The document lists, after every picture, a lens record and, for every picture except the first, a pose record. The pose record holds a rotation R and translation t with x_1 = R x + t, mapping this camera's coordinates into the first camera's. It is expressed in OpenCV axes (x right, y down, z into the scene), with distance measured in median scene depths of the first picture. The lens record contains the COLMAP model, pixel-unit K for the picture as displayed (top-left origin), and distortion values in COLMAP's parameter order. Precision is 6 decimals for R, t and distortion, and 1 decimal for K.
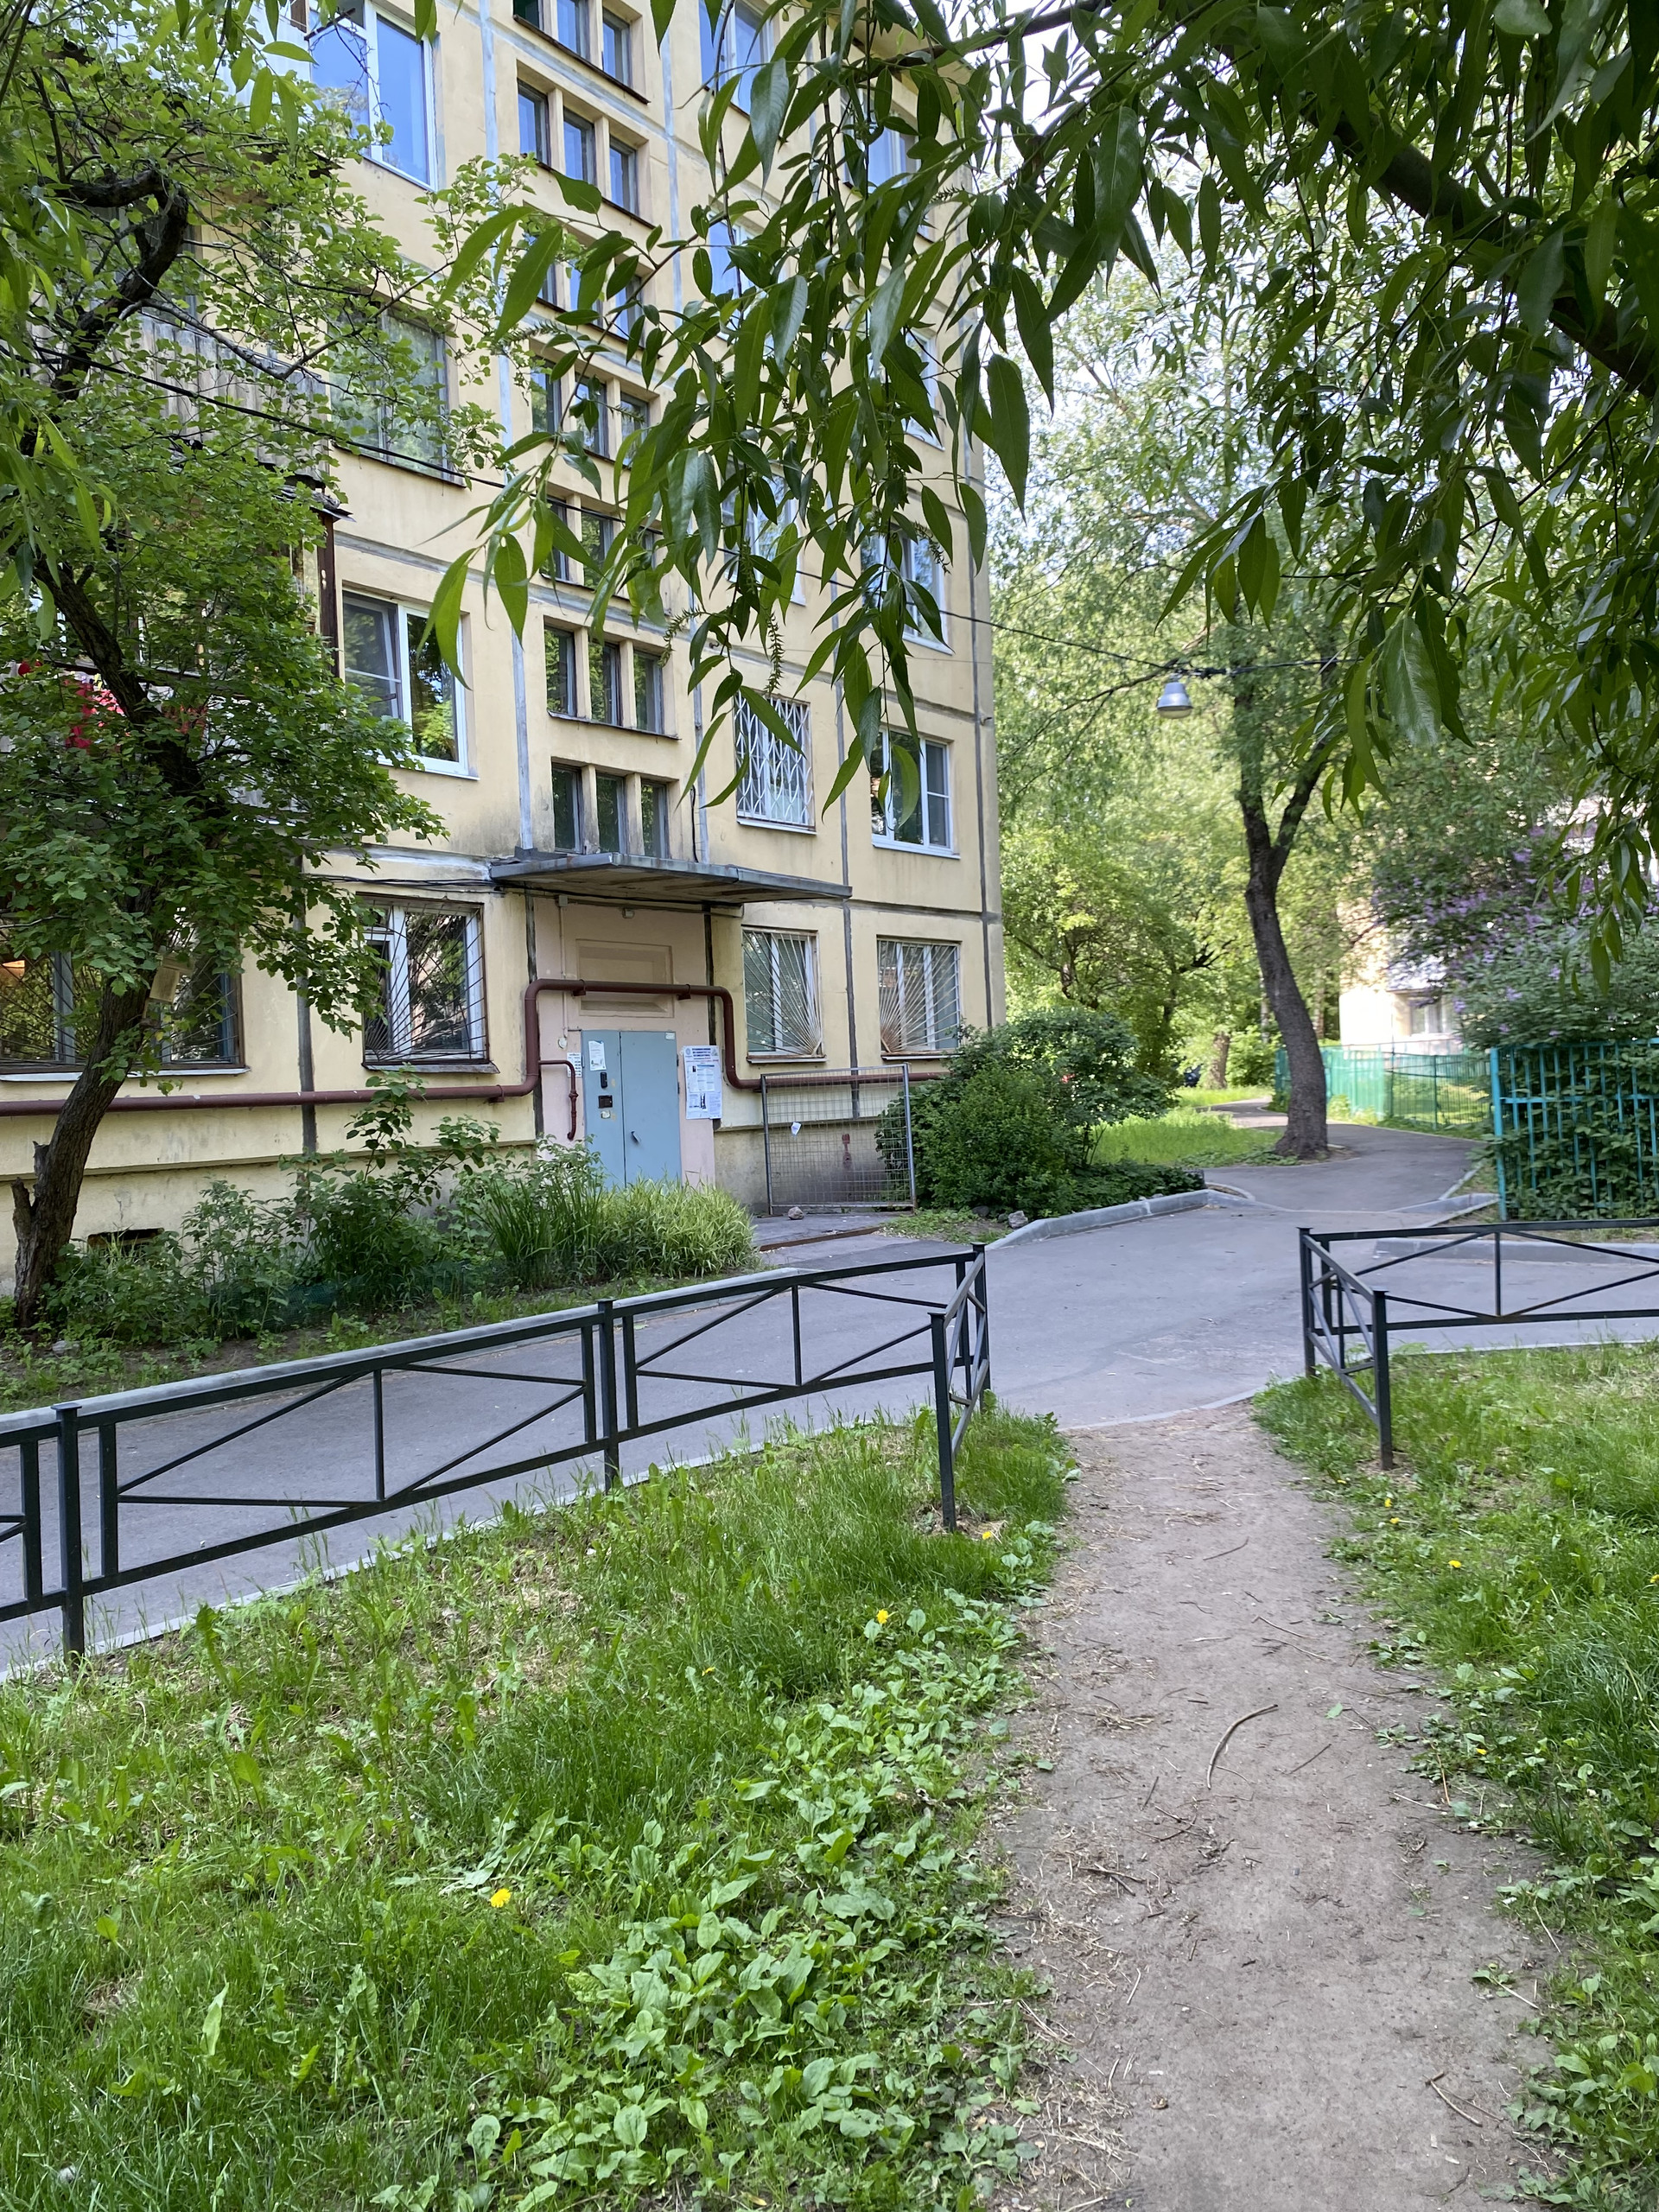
lens RADIAL K [[1706.4, 0, 833.1], [0, 1706.4, 1111.6], [0, 0, 1]] dist [0.024892, -0.011329]
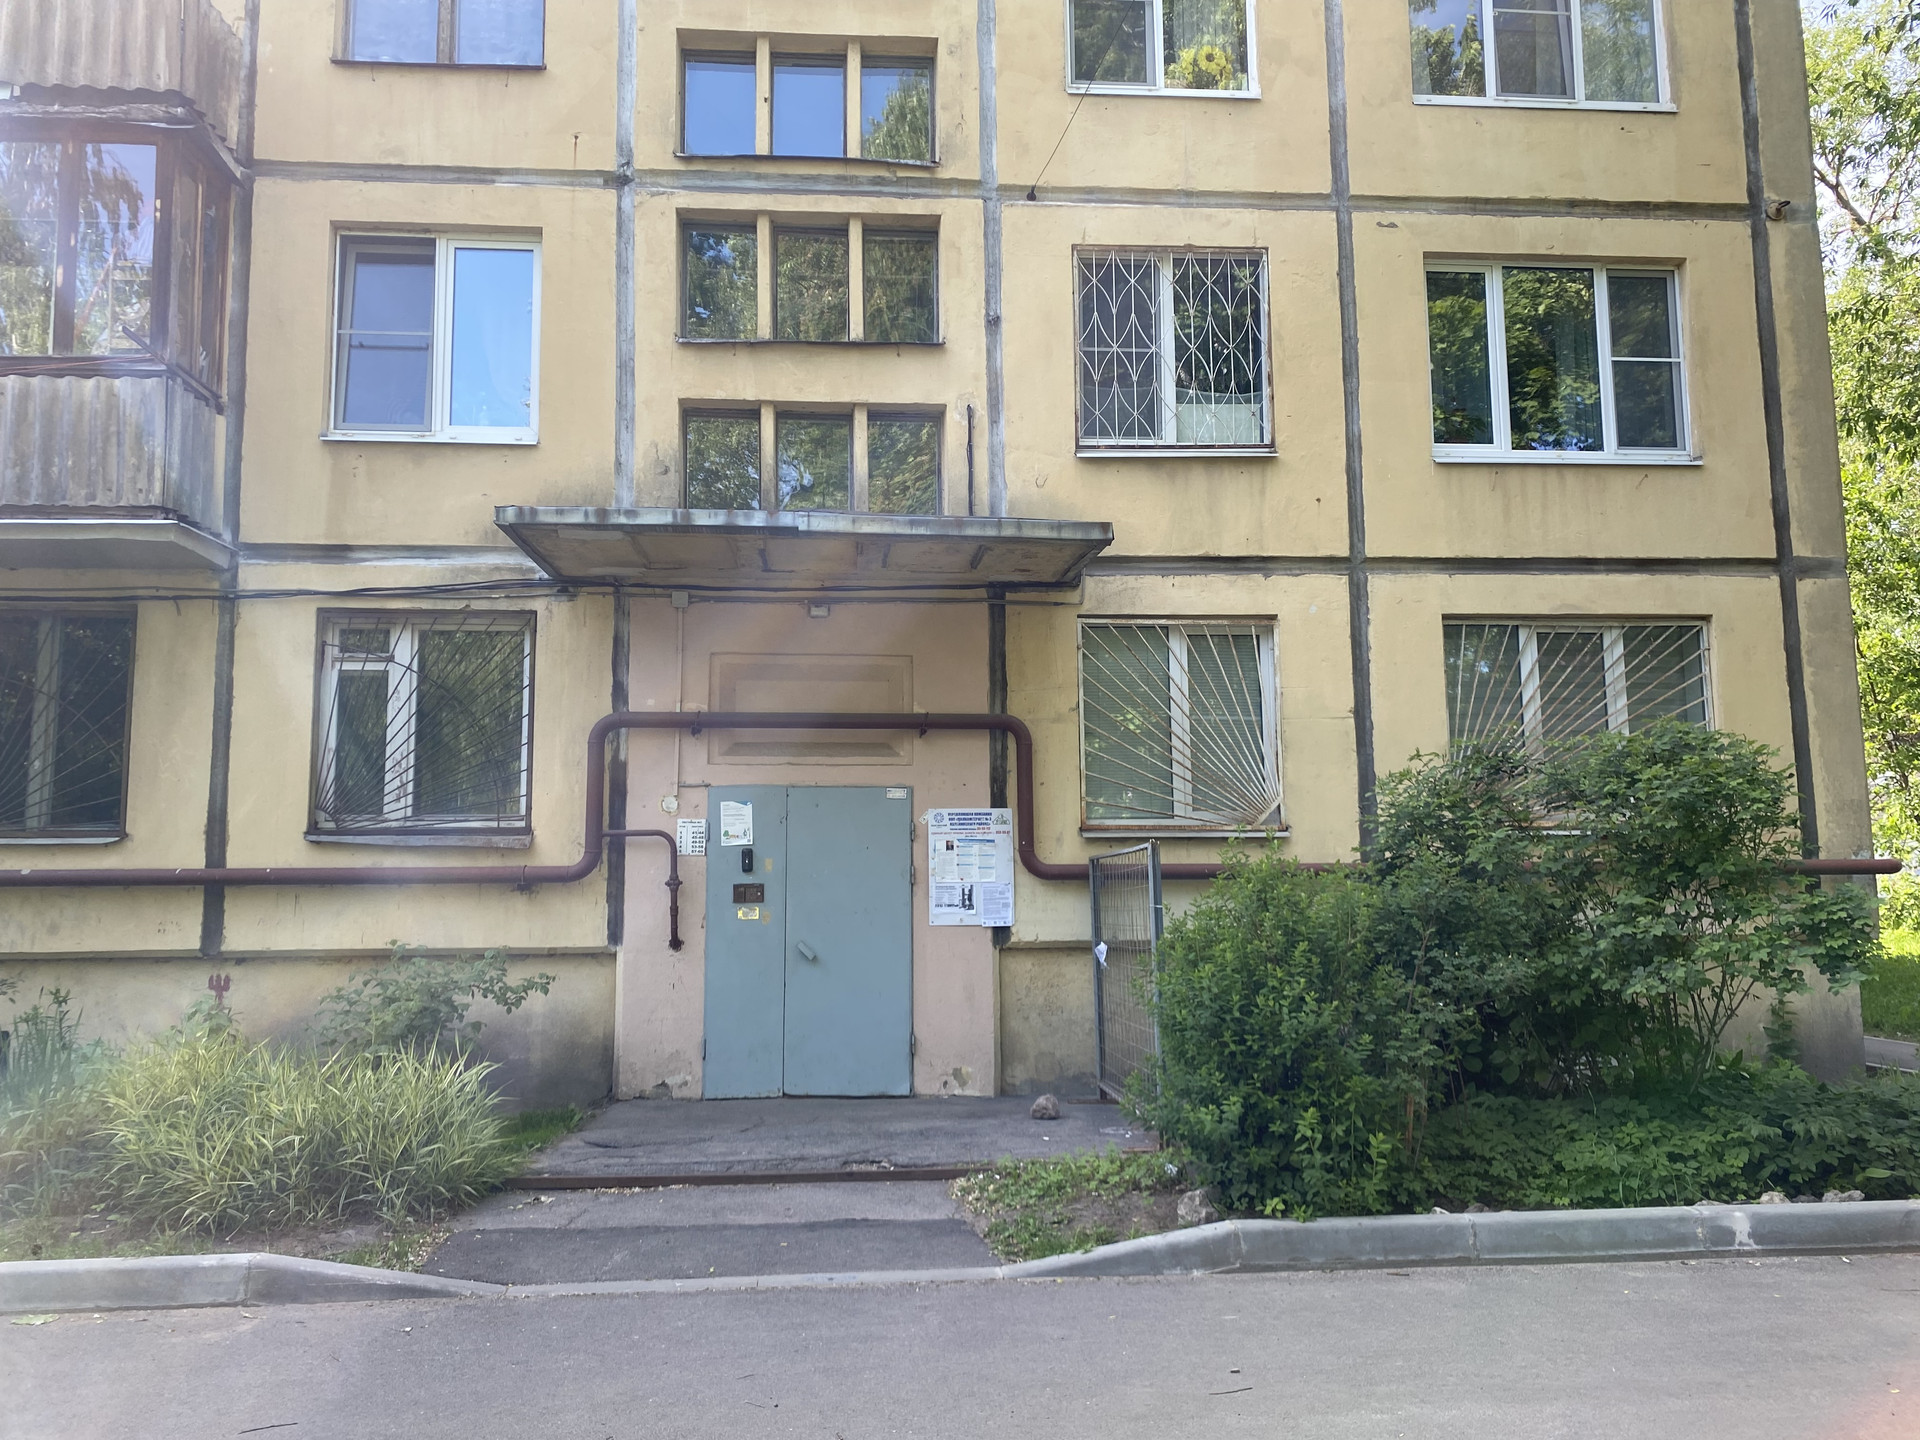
lens RADIAL K [[1481.2, 0, 957.5], [0, 1481.2, 704.8], [0, 0, 1]] dist [0.024892, -0.011329]
pose [[0.658807, -0.051068, -0.750577, 0.355681], [-0.029924, 0.995125, -0.093972, -0.026941], [0.751717, 0.084369, 0.654067, 0.678707]]
